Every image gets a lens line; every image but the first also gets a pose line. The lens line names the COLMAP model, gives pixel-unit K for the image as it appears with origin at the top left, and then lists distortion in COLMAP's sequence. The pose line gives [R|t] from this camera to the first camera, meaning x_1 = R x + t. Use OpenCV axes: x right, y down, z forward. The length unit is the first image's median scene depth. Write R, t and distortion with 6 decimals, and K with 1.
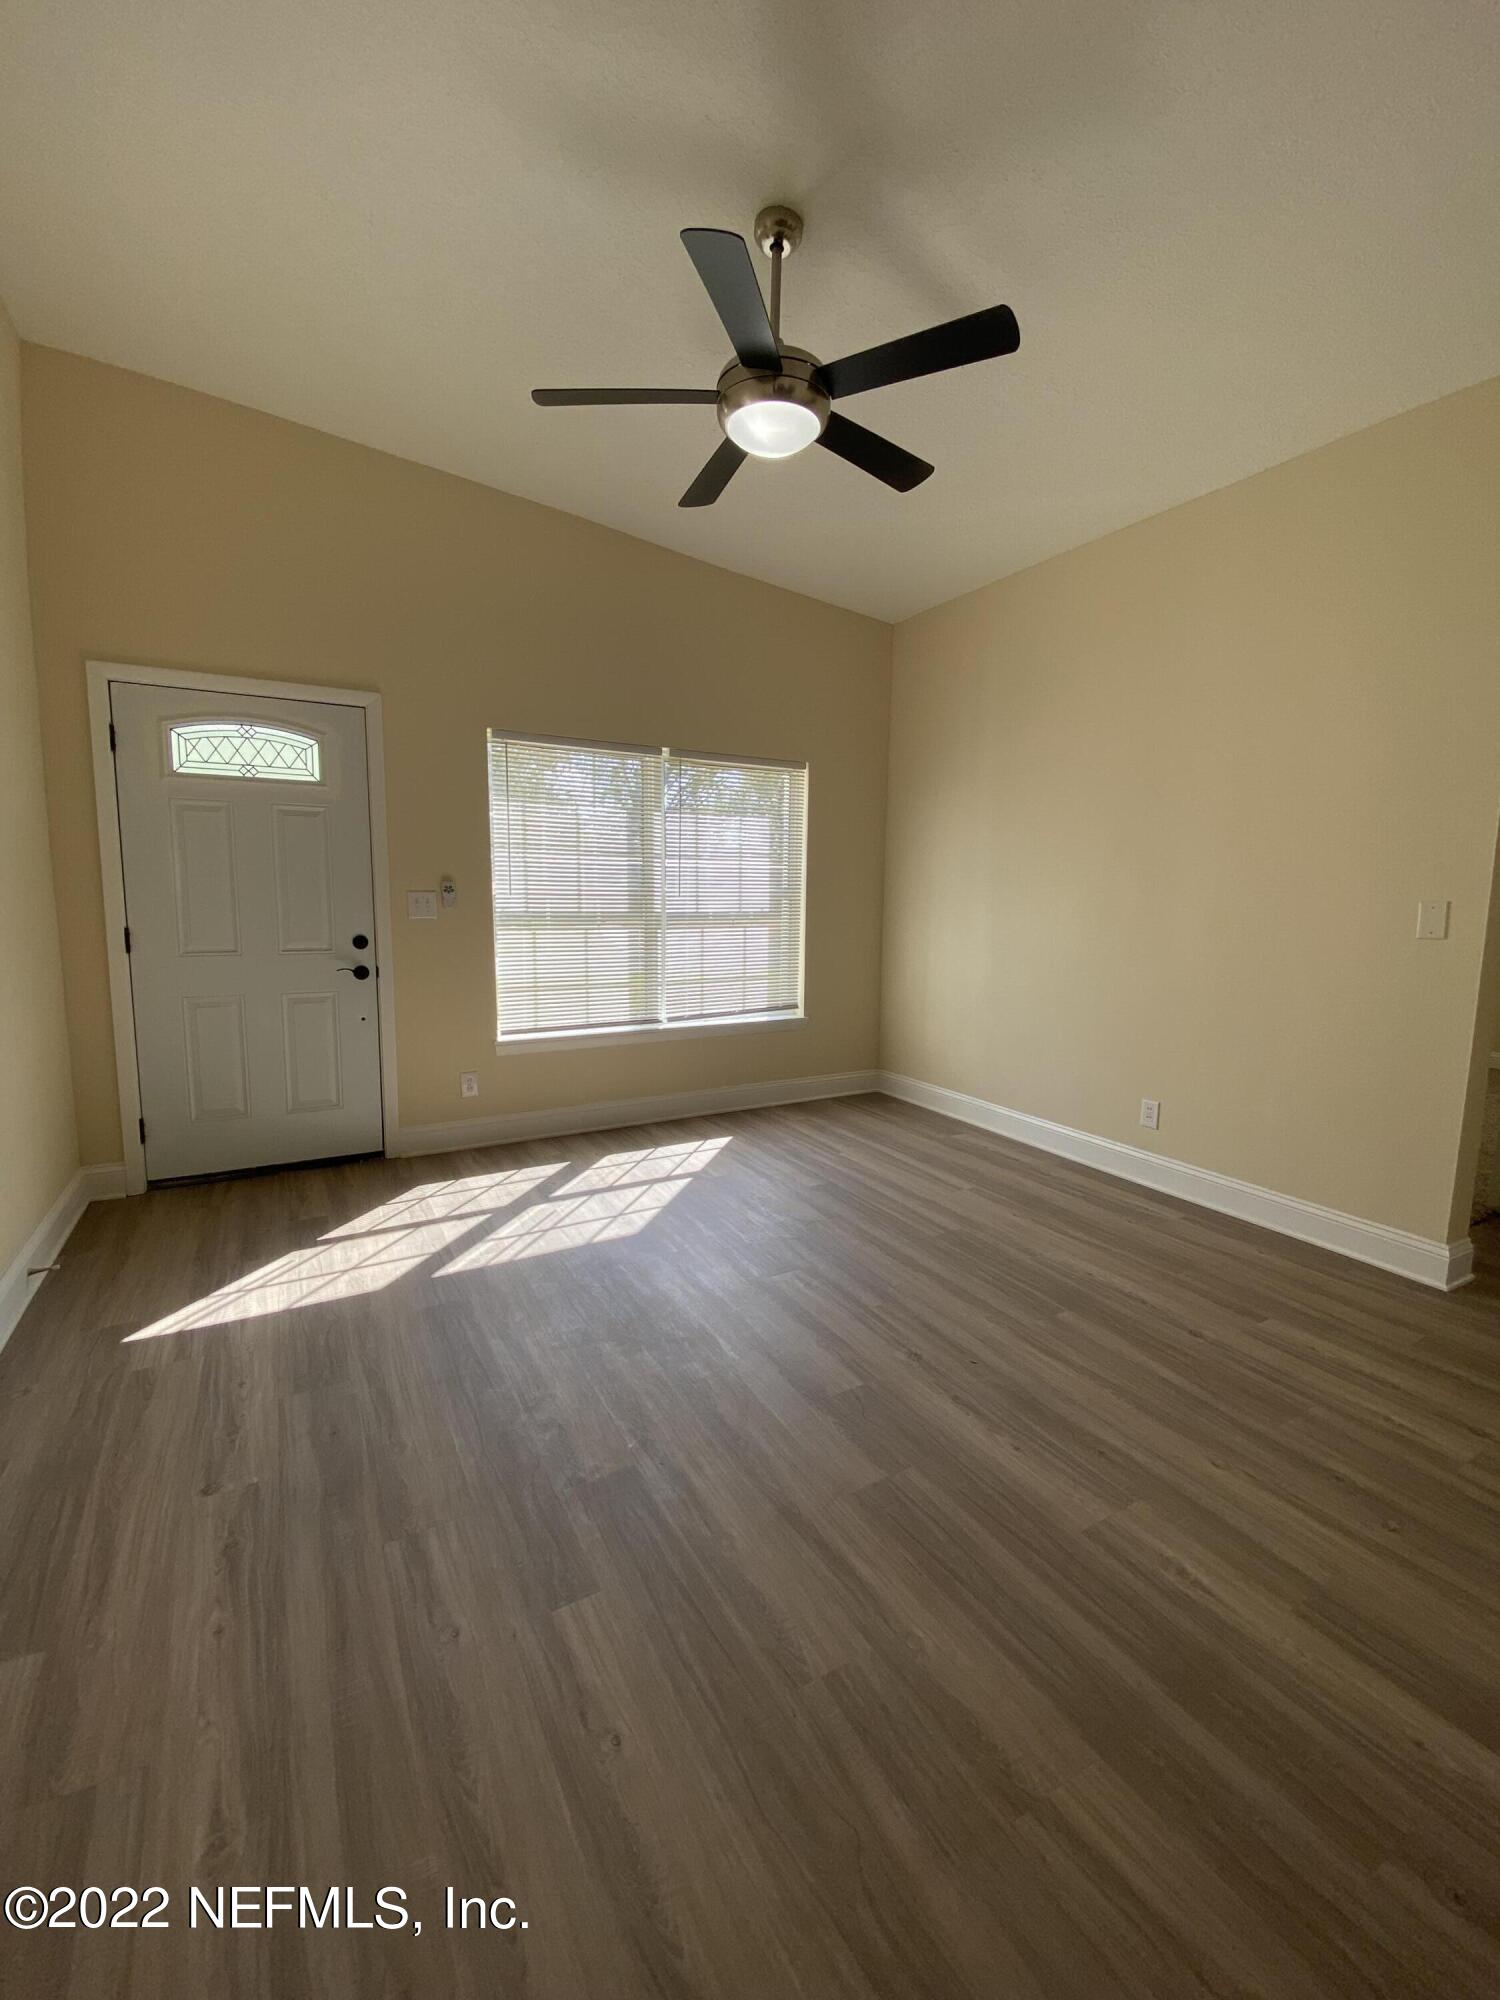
lens RADIAL K [[828.1, 0, 750.7], [0, 828.1, 993.3], [0, 0, 1]] dist [-0.001092, -0.000094]
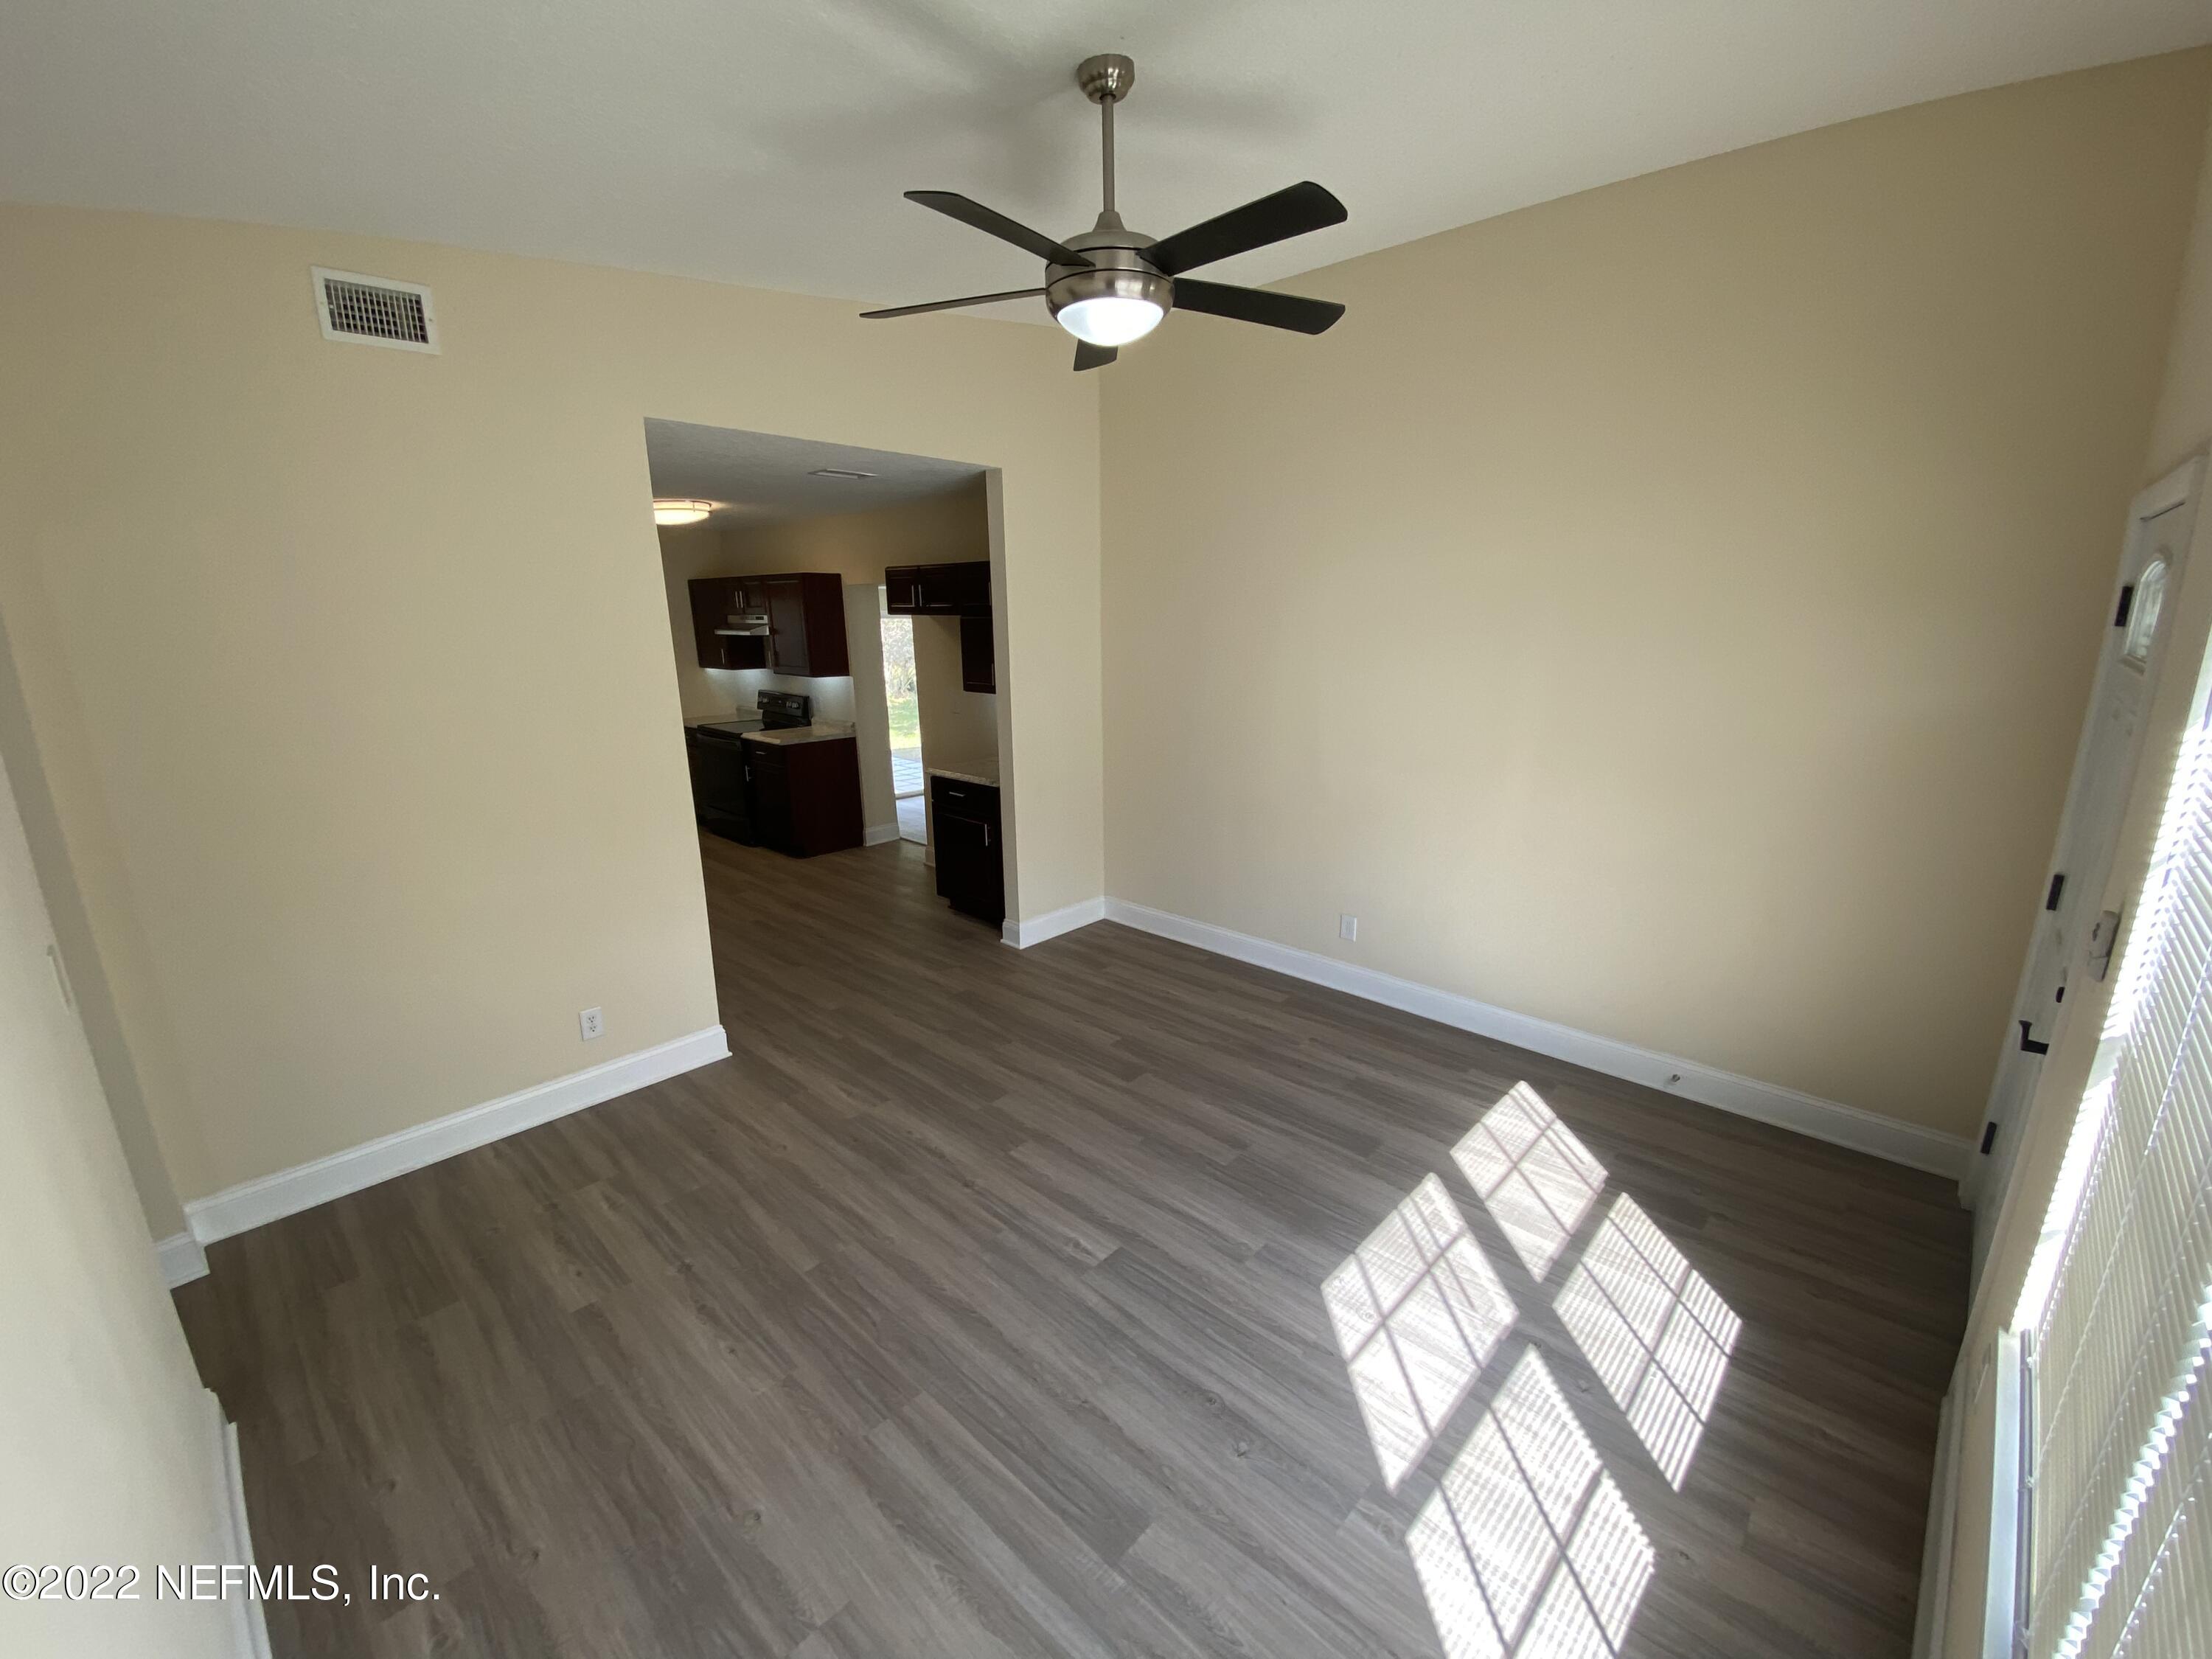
lens RADIAL K [[915.9, 0, 1105.2], [0, 915.9, 838.7], [0, 0, 1]] dist [-0.001092, -0.000094]
pose [[-0.958286, 0.073633, -0.276162, 0.257502], [-0.033192, 0.931034, 0.363420, -0.396423], [0.283876, 0.357427, -0.889753, 1.570082]]
